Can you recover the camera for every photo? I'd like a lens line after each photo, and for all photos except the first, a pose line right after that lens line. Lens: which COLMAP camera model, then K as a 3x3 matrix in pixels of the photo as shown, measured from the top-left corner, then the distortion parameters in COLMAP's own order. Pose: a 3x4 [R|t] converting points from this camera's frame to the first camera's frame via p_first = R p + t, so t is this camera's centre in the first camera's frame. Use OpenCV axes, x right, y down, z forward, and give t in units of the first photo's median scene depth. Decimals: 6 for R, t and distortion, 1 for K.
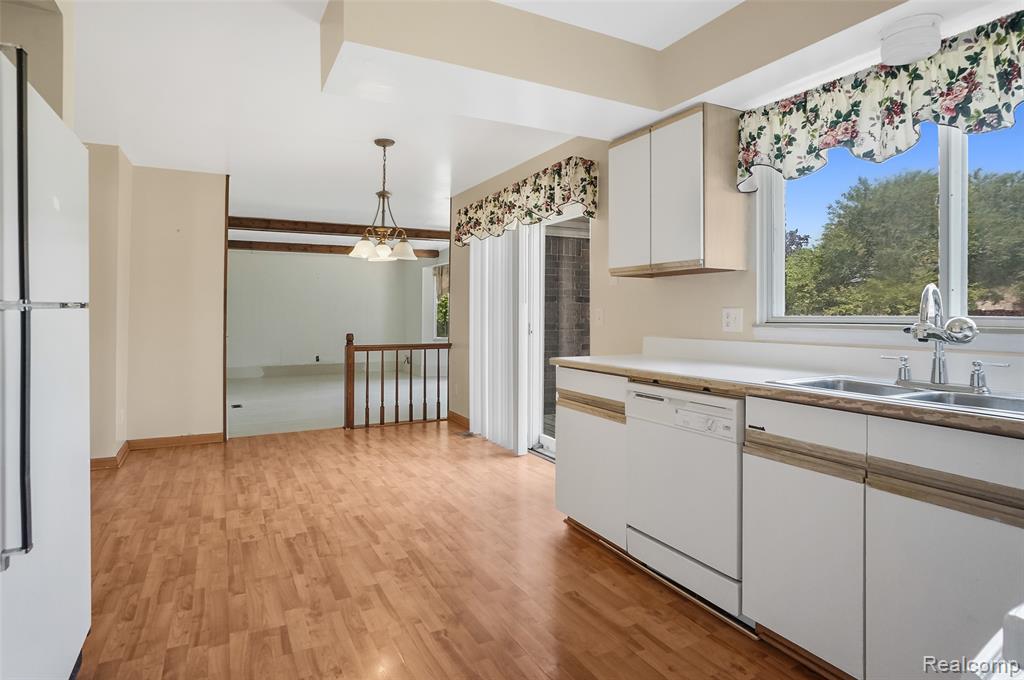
lens RADIAL K [[557.2, 0, 487.5], [0, 557.2, 306.4], [0, 0, 1]] dist [-0.045990, 0.024000]
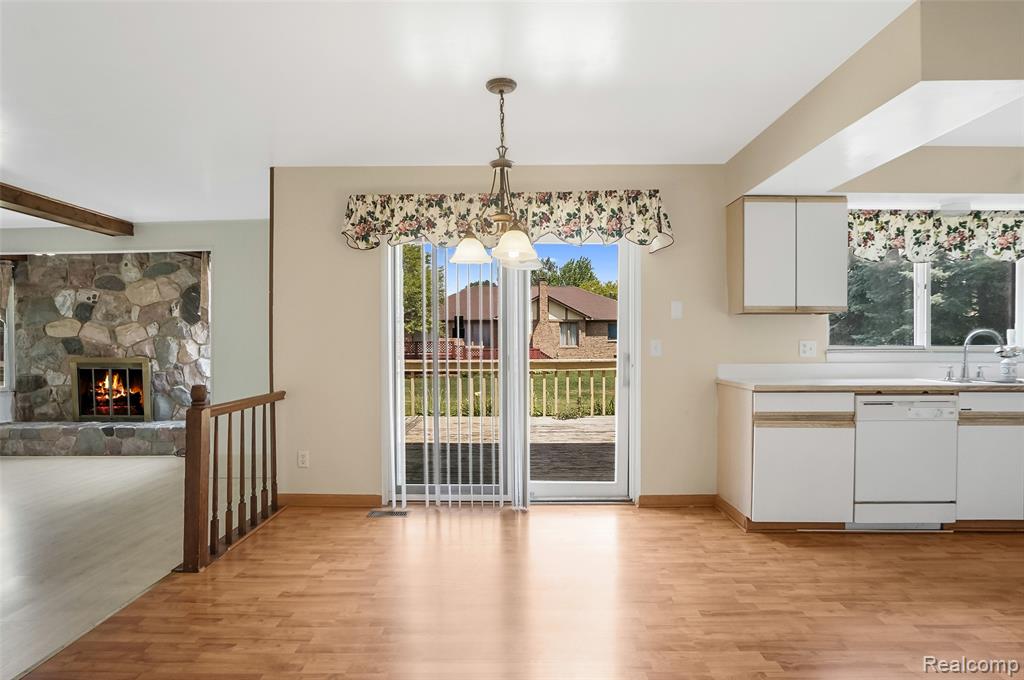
lens RADIAL K [[557.2, 0, 509.0], [0, 557.2, 353.0], [0, 0, 1]] dist [-0.045990, 0.024000]
pose [[0.448088, -0.016572, 0.893836, -1.468144], [-0.010856, 0.999654, 0.023976, 0.012357], [-0.893924, -0.020447, 0.447753, 1.308611]]
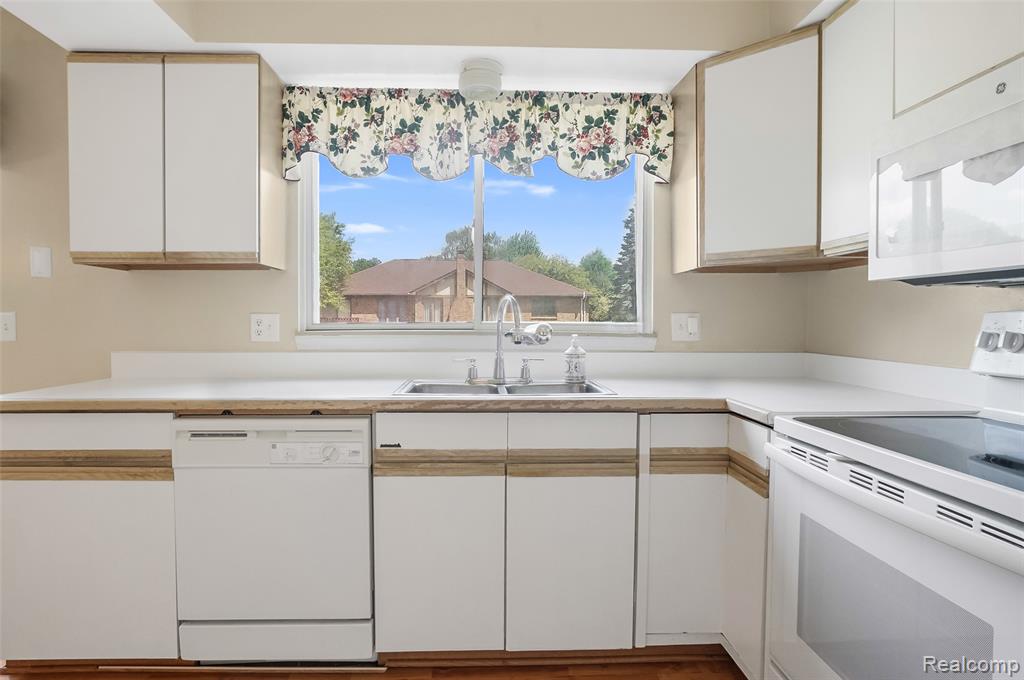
lens RADIAL K [[557.2, 0, 512.4], [0, 557.2, 339.5], [0, 0, 1]] dist [-0.045990, 0.024000]
pose [[0.404681, -0.032768, 0.913871, -0.224567], [-0.012351, 0.999071, 0.041292, 0.003870], [-0.914375, -0.027997, 0.403900, 0.386185]]
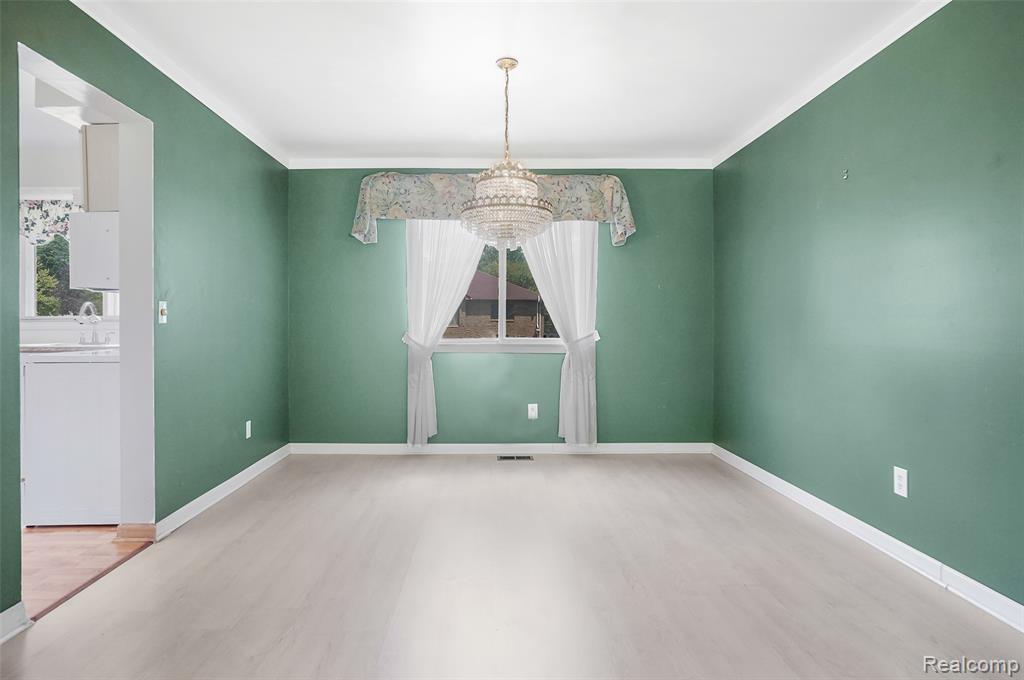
lens RADIAL K [[557.2, 0, 502.2], [0, 557.2, 334.5], [0, 0, 1]] dist [-0.045990, 0.024000]
pose [[0.440030, -0.017076, 0.897821, -0.467660], [-0.014004, 0.999567, 0.025875, 0.011279], [-0.897874, -0.023959, 0.439600, -1.391625]]
